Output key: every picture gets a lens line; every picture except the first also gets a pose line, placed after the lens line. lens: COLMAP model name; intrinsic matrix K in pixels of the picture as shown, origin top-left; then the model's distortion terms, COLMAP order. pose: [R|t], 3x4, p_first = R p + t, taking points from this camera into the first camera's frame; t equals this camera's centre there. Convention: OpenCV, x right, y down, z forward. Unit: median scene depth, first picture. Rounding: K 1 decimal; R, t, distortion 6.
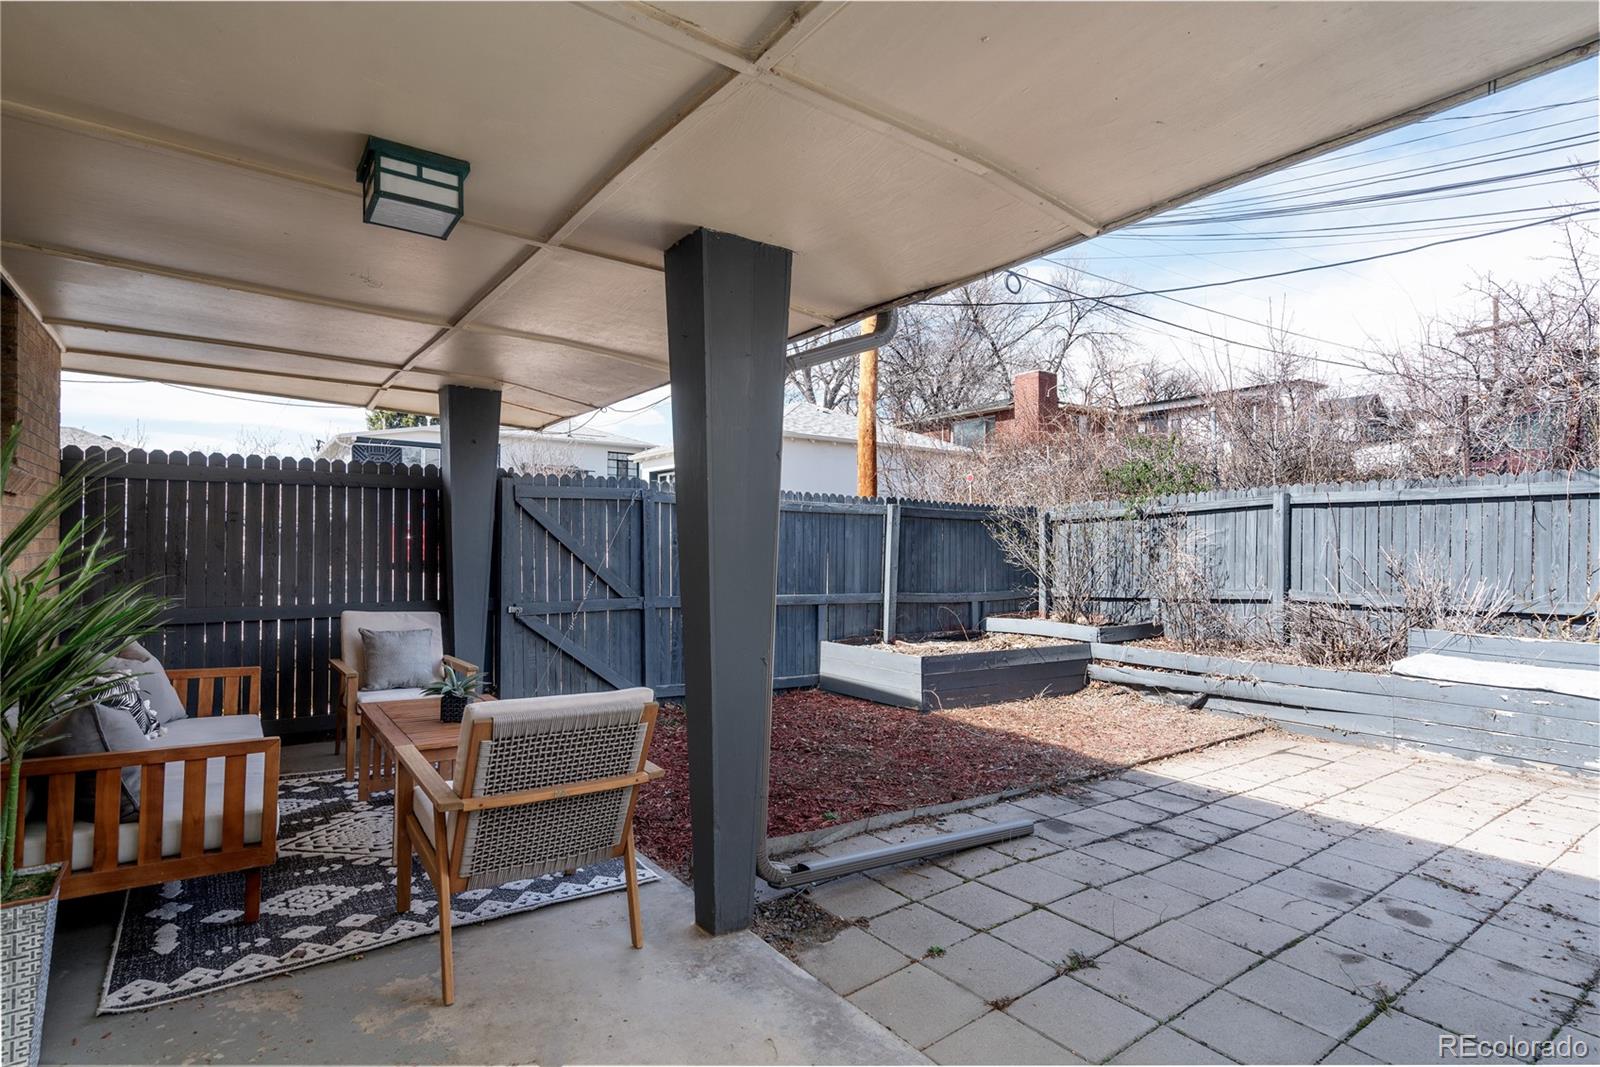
lens RADIAL K [[794.5, 0, 793.1], [0, 794.5, 534.9], [0, 0, 1]] dist [-0.002683, 0.004007]
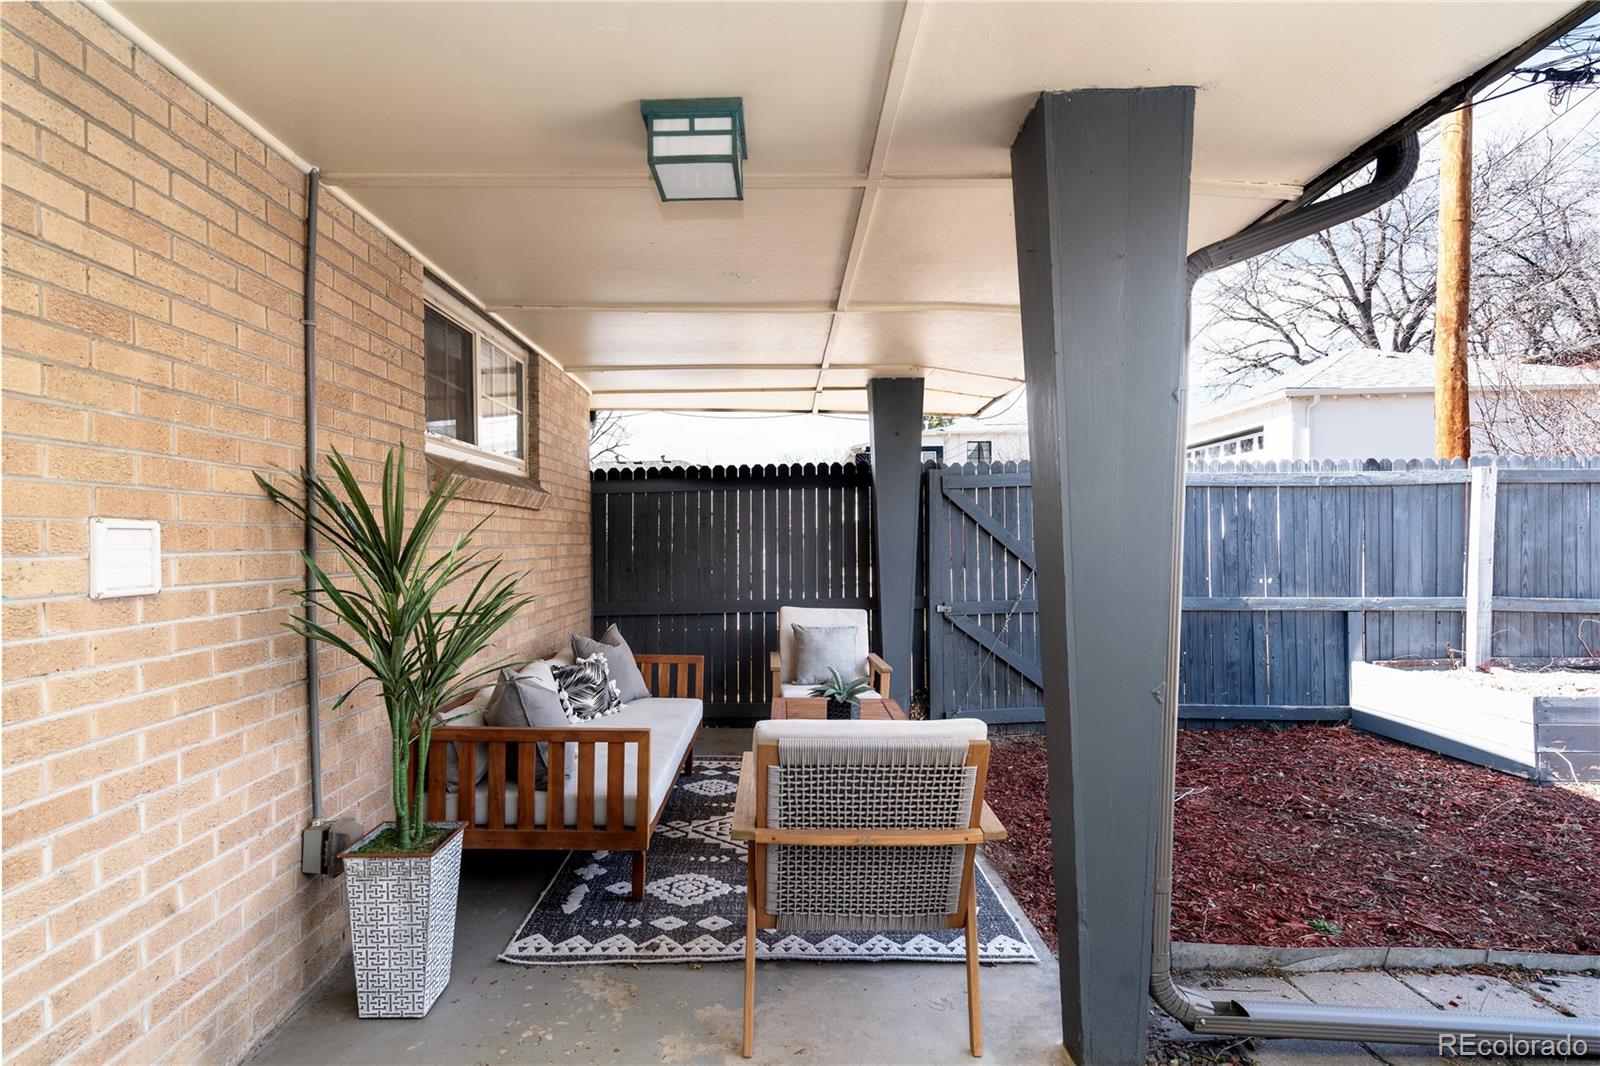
lens RADIAL K [[794.5, 0, 799.1], [0, 794.5, 547.8], [0, 0, 1]] dist [-0.002683, 0.004007]
pose [[0.812193, -0.019784, -0.583053, 0.091638], [0.032037, 0.999429, 0.010715, 0.009906], [0.582509, -0.027382, 0.812363, 0.210175]]
